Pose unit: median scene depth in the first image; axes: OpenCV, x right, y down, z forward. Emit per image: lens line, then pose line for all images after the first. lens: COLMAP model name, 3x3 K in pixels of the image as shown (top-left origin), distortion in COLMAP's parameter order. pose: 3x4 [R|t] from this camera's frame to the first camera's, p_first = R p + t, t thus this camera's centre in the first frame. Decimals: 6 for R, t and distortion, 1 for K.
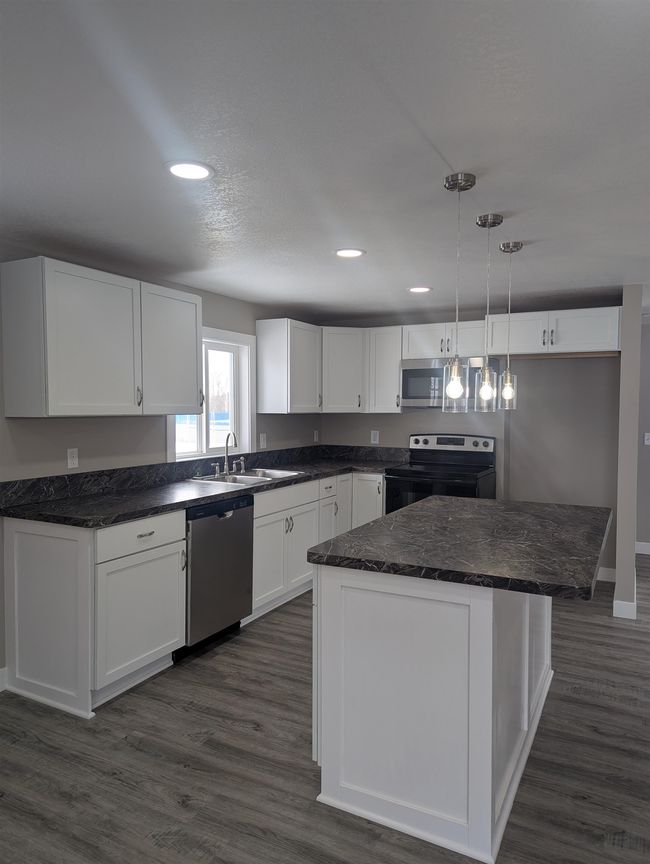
lens RADIAL K [[606.8, 0, 326.8], [0, 606.8, 435.8], [0, 0, 1]] dist [0.053397, -0.031898]
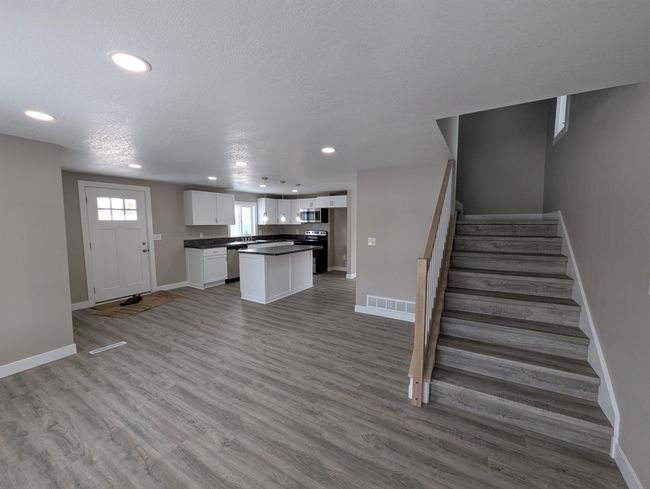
lens RADIAL K [[268.8, 0, 324.5], [0, 268.8, 248.7], [0, 0, 1]] dist [0.002784, -0.002536]
pose [[0.997265, 0.001641, -0.073896, 0.538528], [0.001839, 0.998893, 0.047001, 0.041644], [0.073892, -0.047009, 0.996158, -0.749144]]
